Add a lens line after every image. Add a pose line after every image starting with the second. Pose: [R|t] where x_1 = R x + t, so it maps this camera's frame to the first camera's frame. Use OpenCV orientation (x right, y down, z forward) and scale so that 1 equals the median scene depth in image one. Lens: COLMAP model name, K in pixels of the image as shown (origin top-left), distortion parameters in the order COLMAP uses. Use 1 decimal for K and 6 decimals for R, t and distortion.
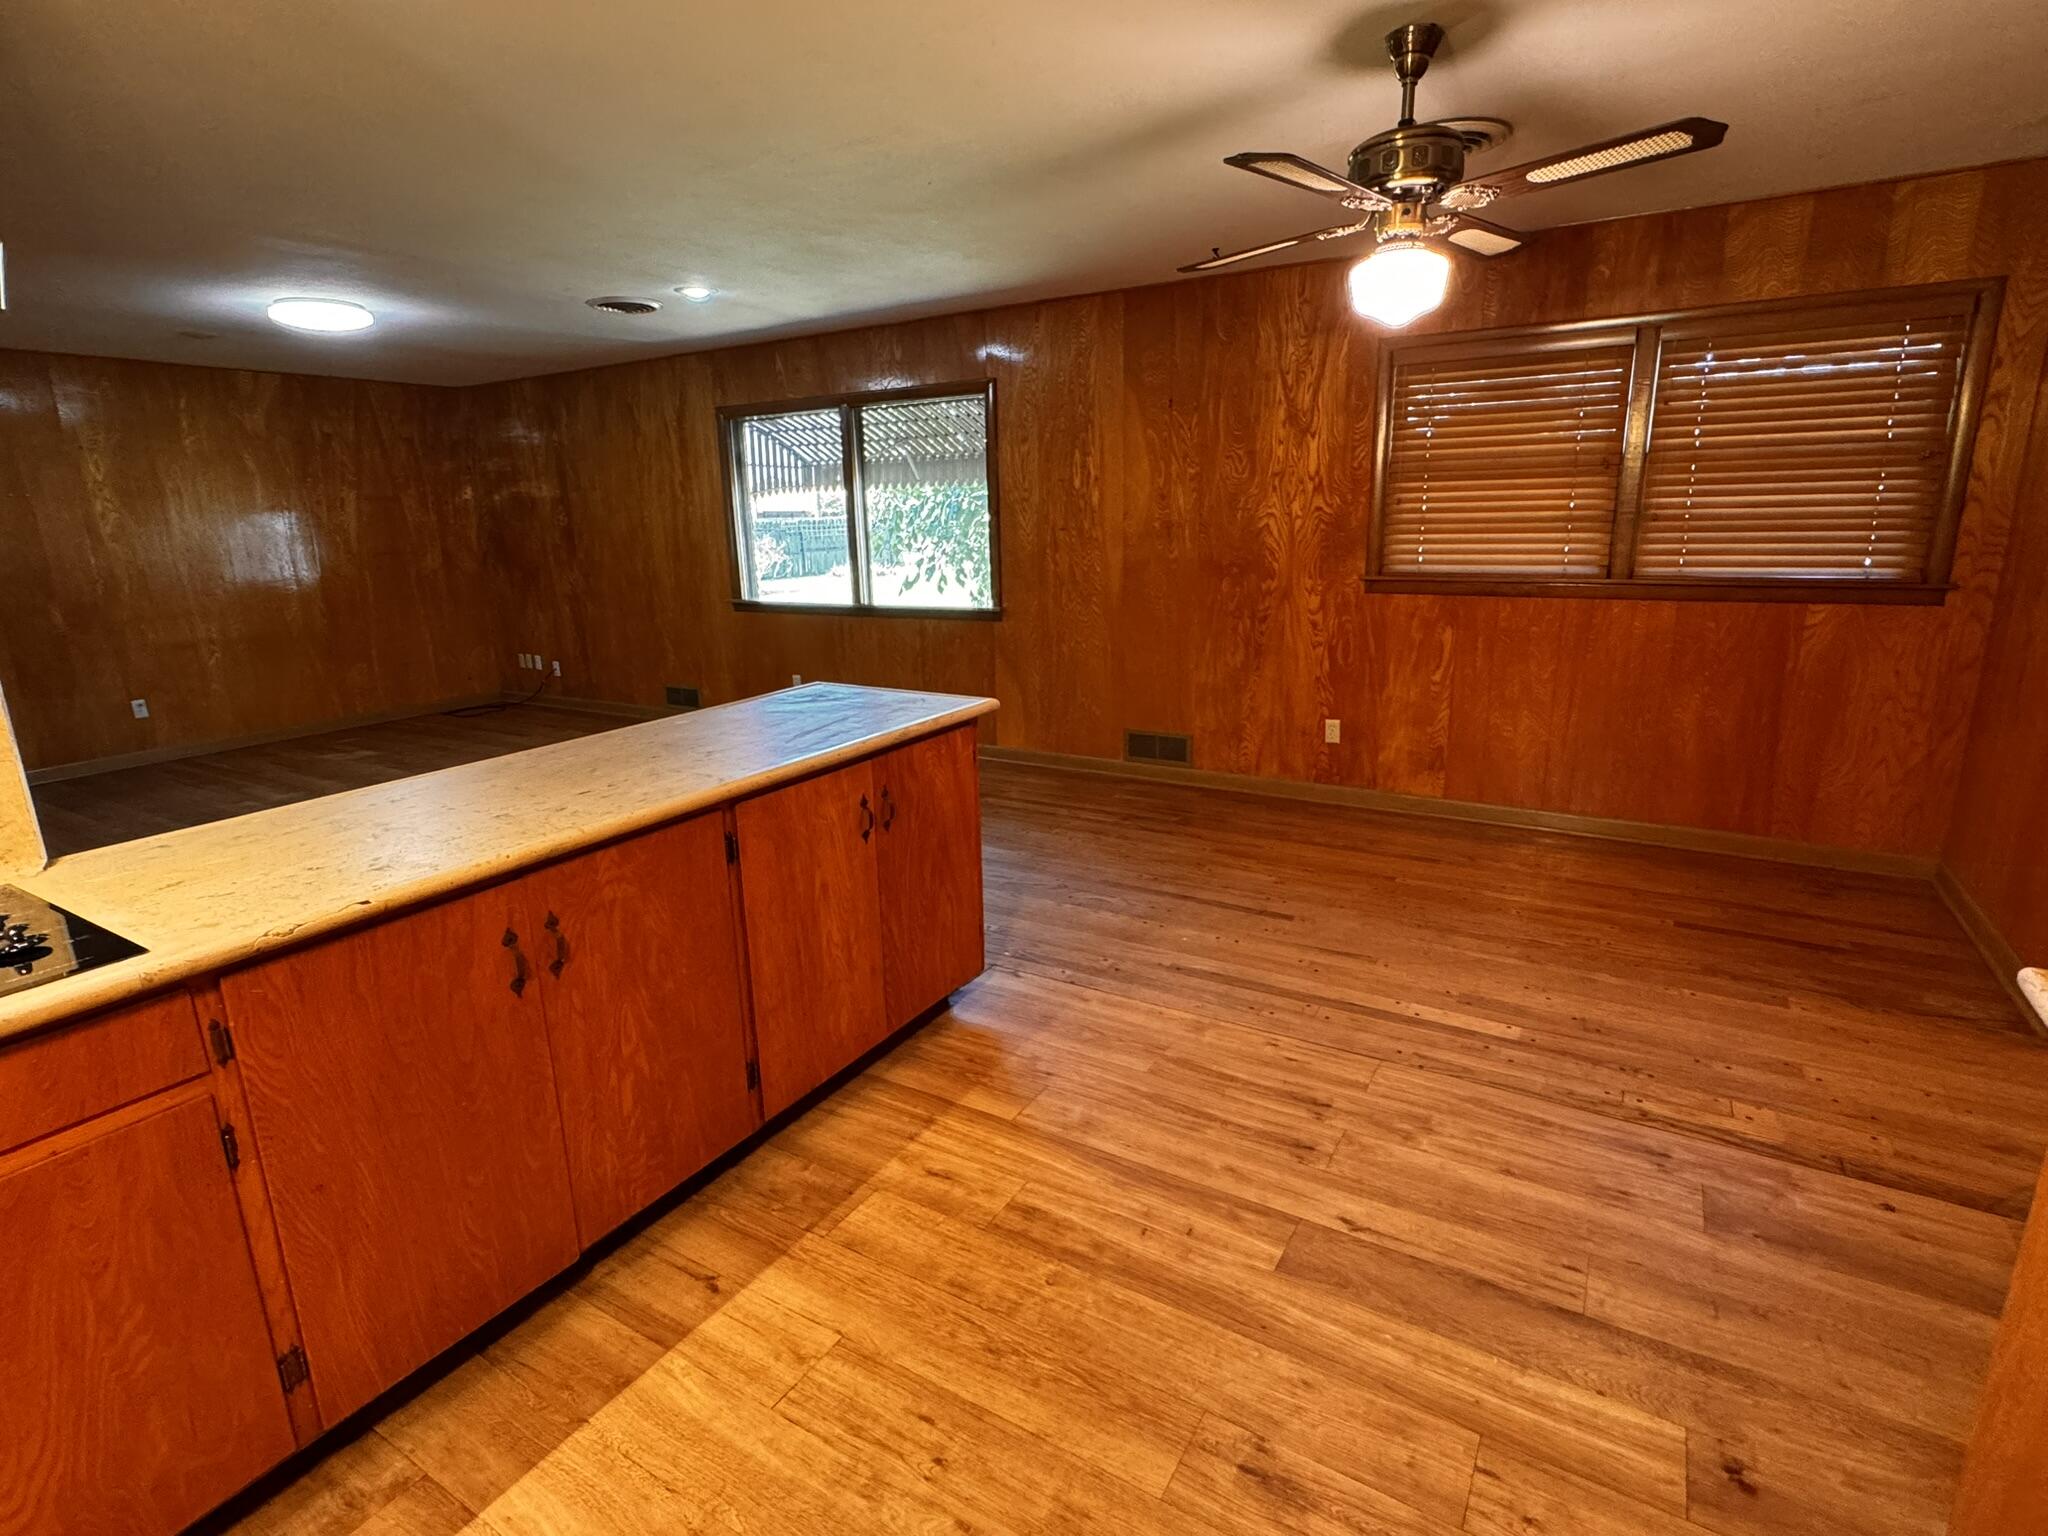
lens RADIAL K [[1007.9, 0, 1018.4], [0, 1007.9, 764.5], [0, 0, 1]] dist [-0.008184, 0.002755]
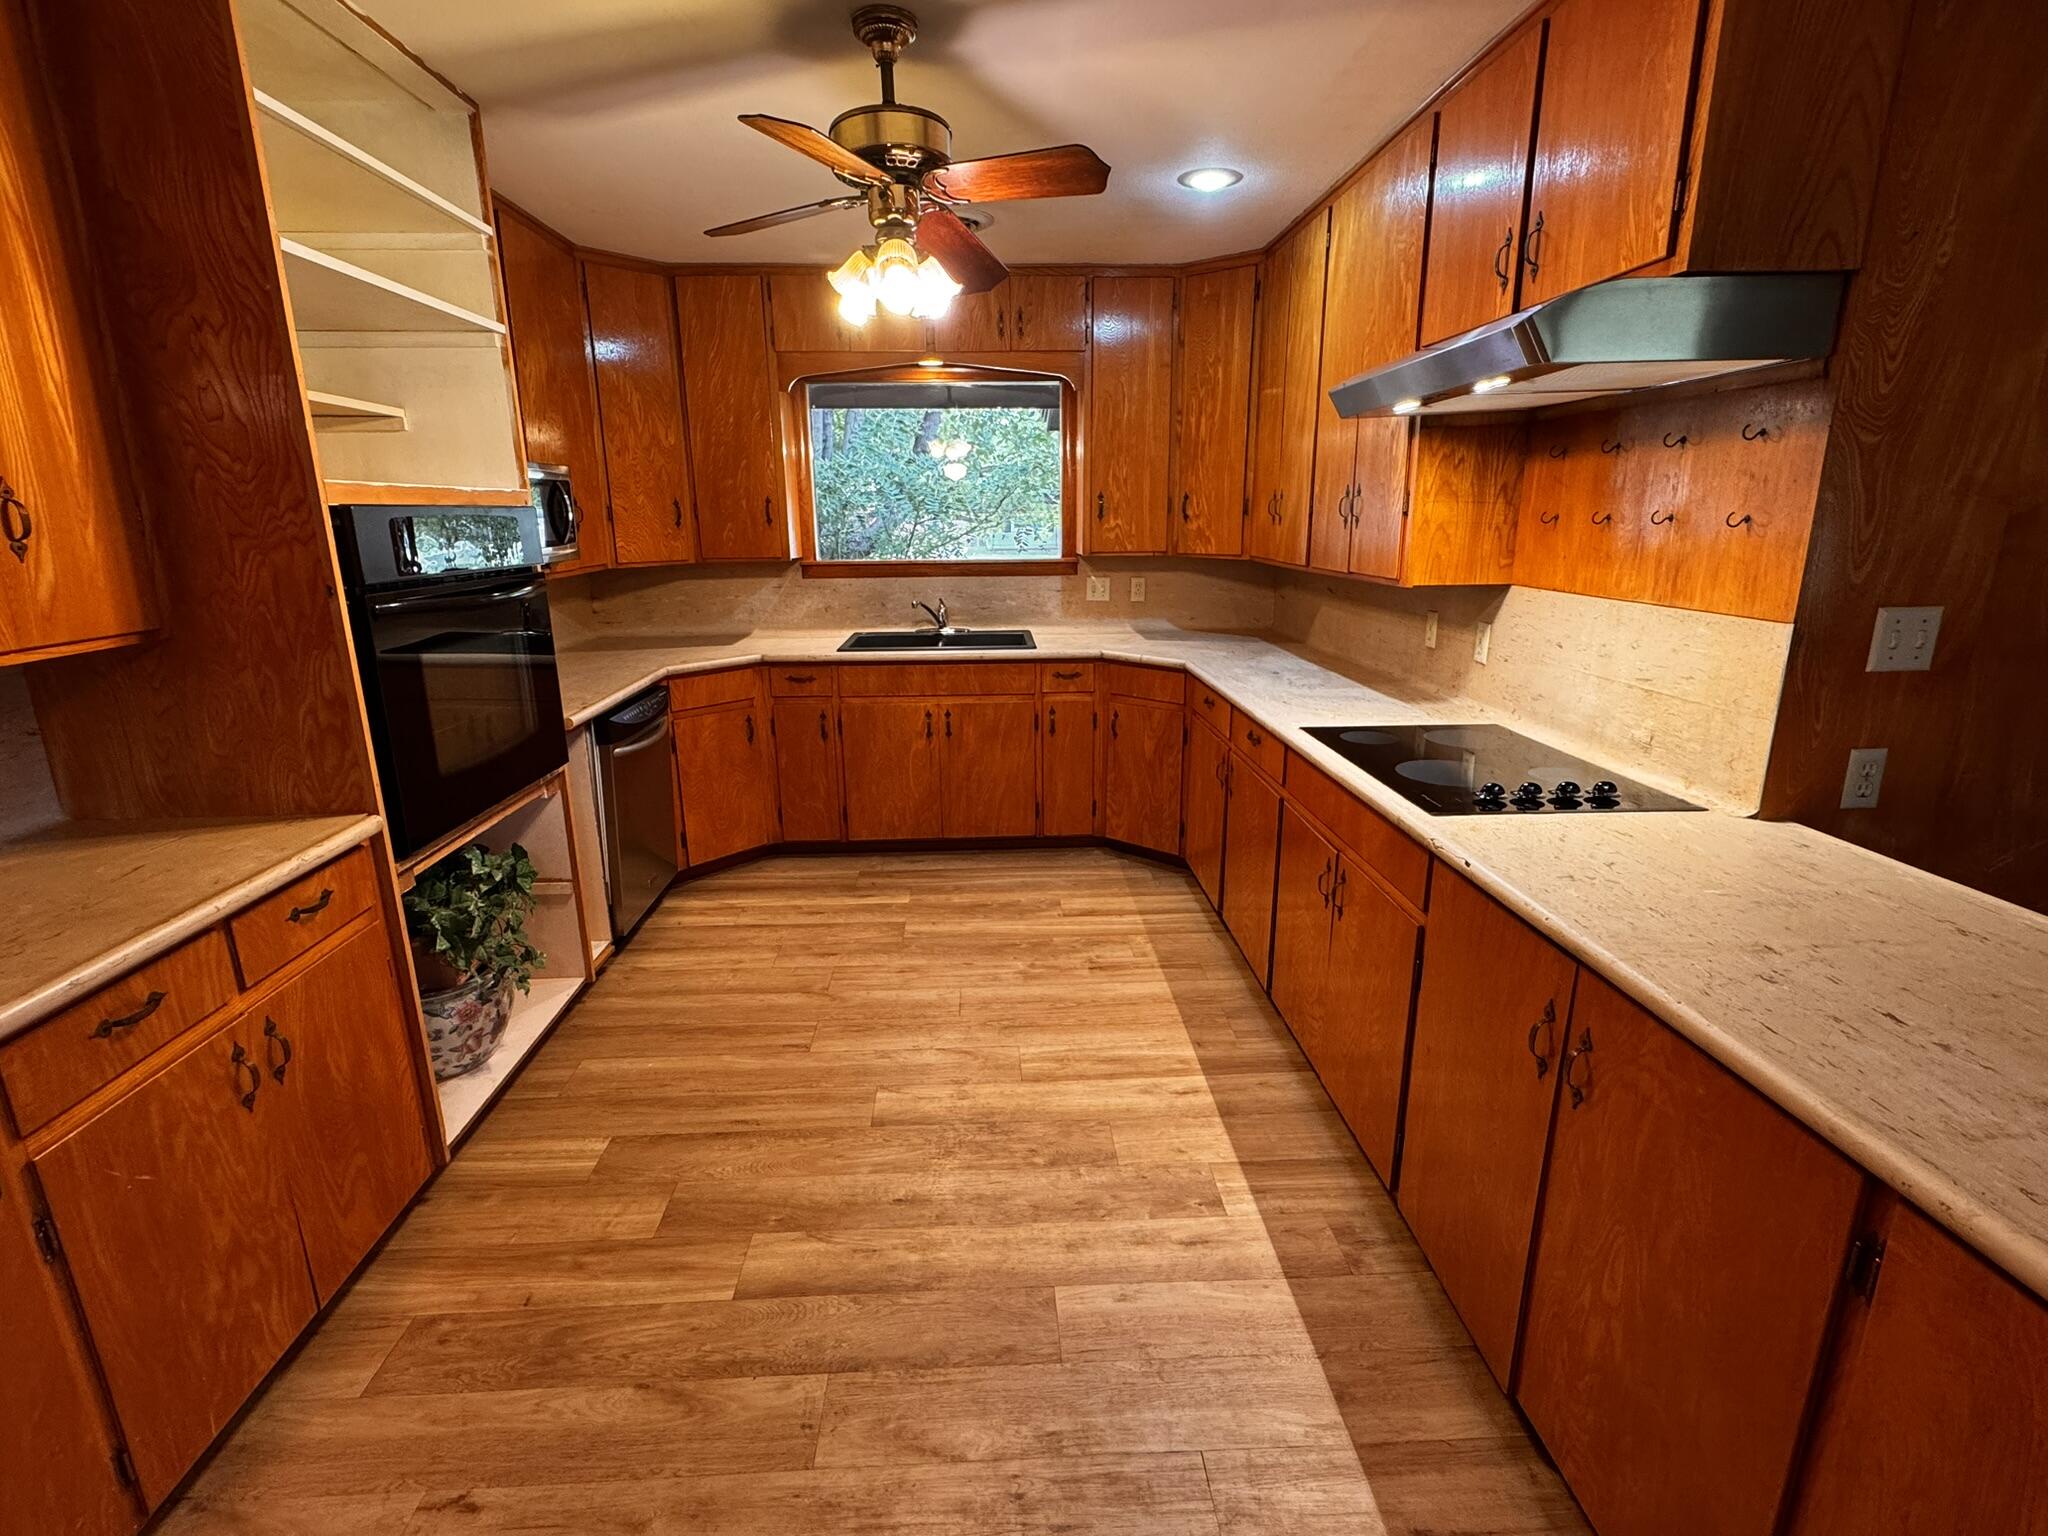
lens RADIAL K [[970.5, 0, 1021.4], [0, 970.5, 765.6], [0, 0, 1]] dist [0.001295, -0.000931]
pose [[-0.825365, 0.173373, -0.537322, 0.114594], [-0.108646, 0.885129, 0.452485, -0.140255], [0.554048, 0.431843, -0.711718, 0.513308]]
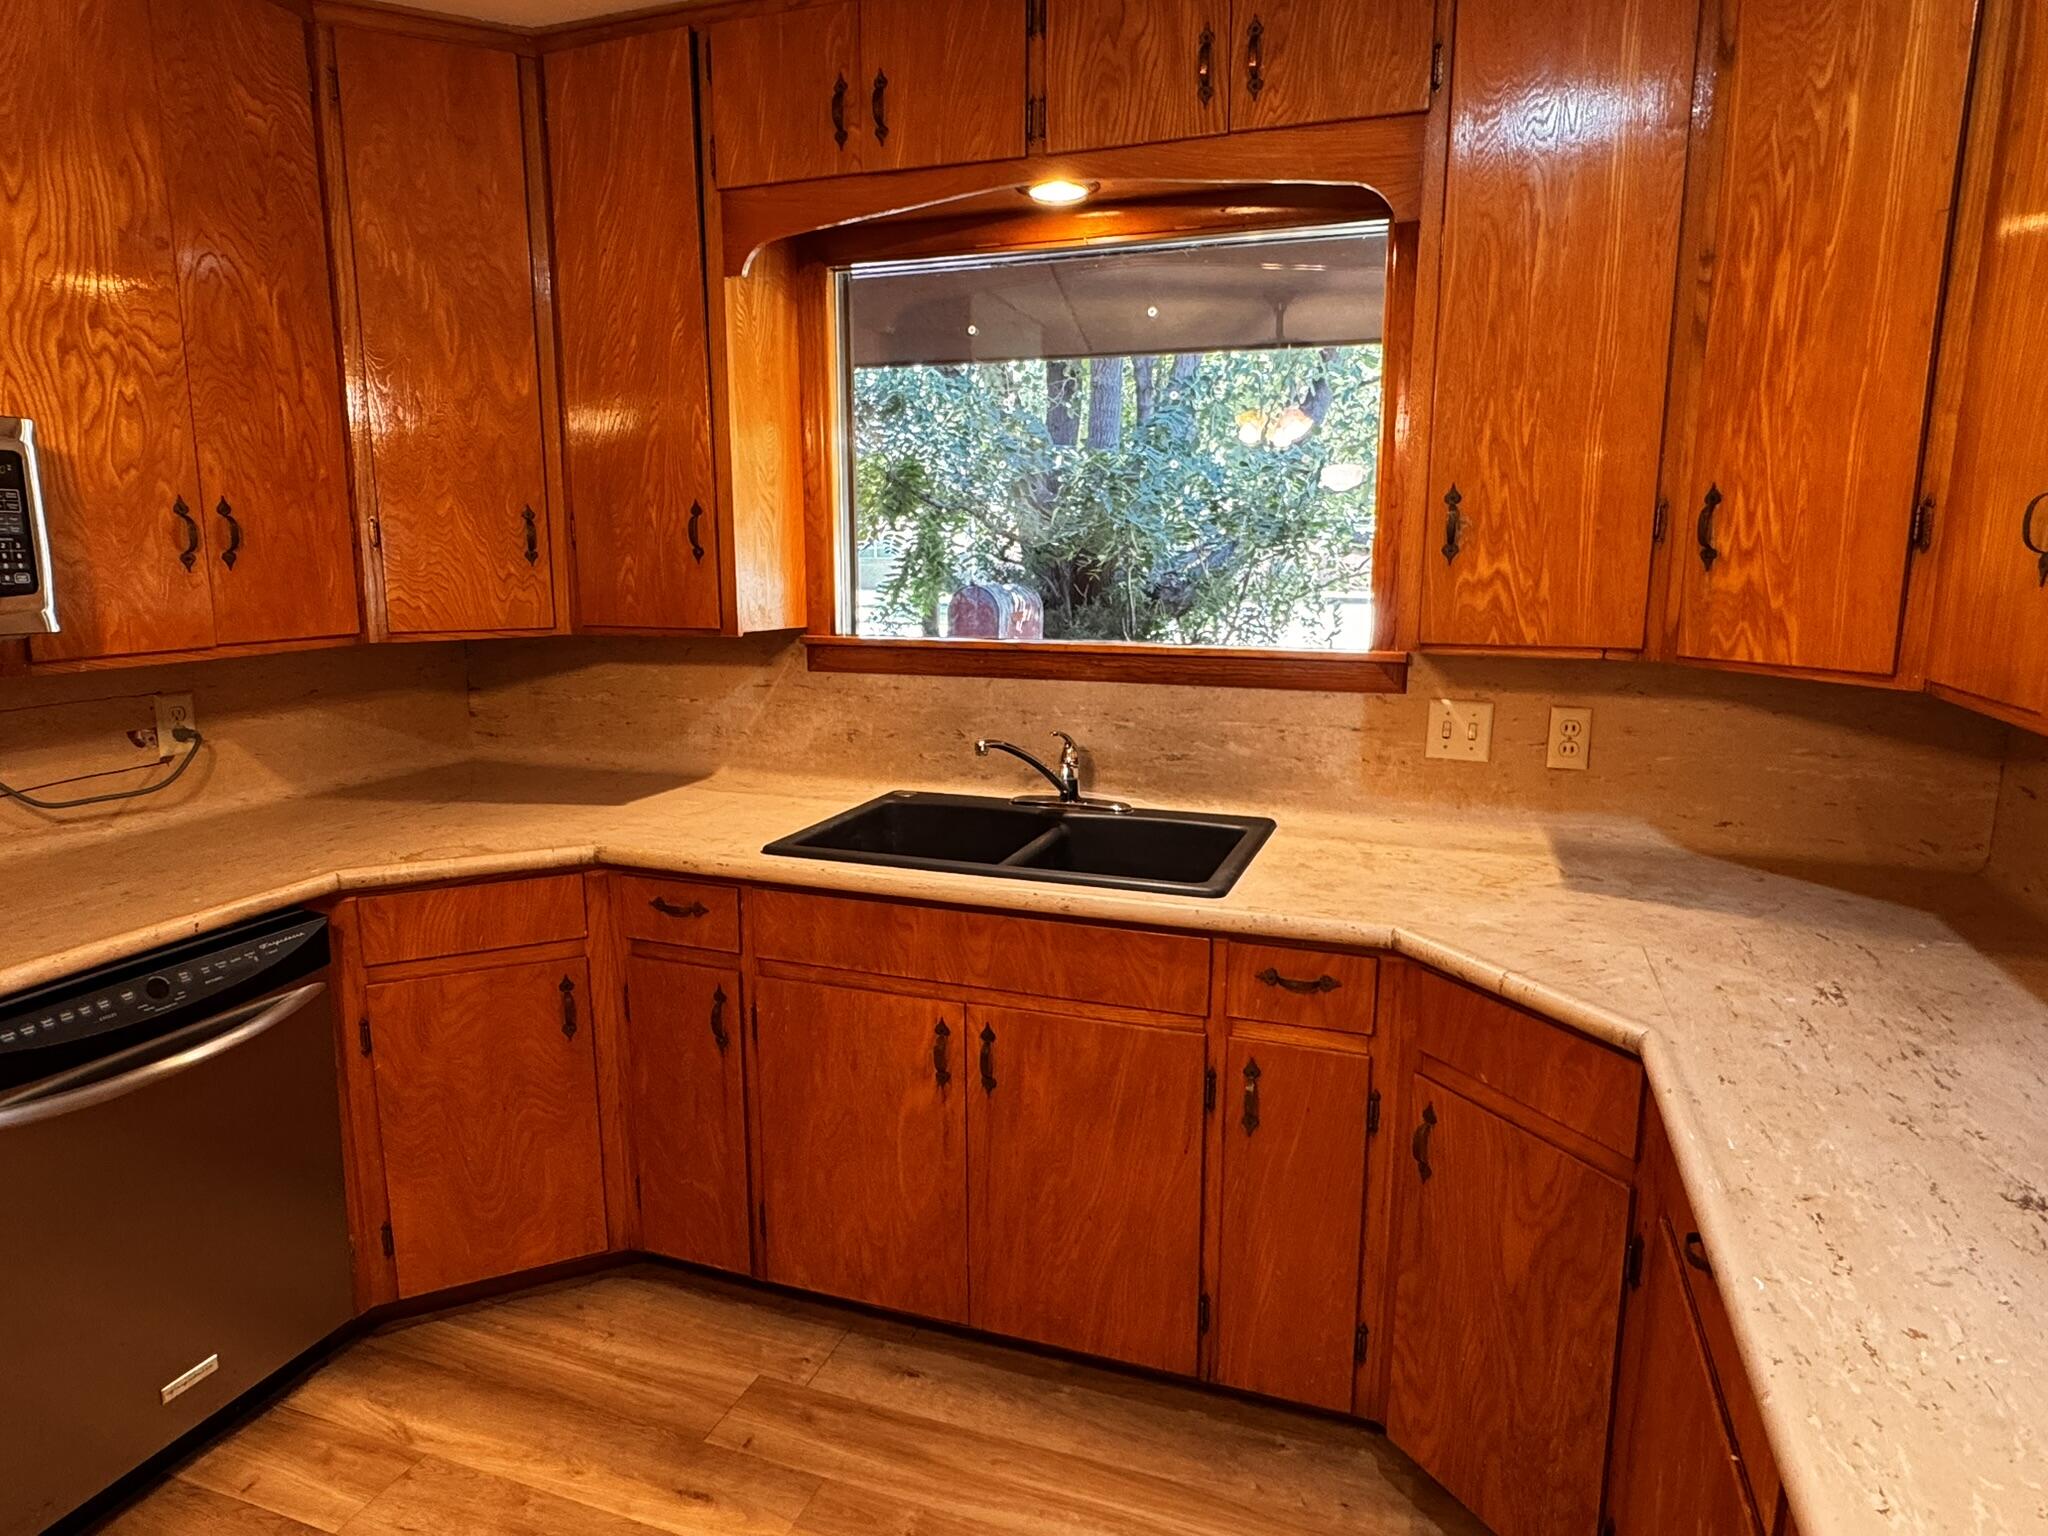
lens RADIAL K [[1245.1, 0, 1010.4], [0, 1245.1, 772.9], [0, 0, 1]] dist [-0.003580, 0.002840]
pose [[-0.979013, 0.058928, -0.195092, -0.279387], [-0.027027, 0.911287, 0.410885, -0.035539], [0.201998, 0.407534, -0.890569, 0.154265]]
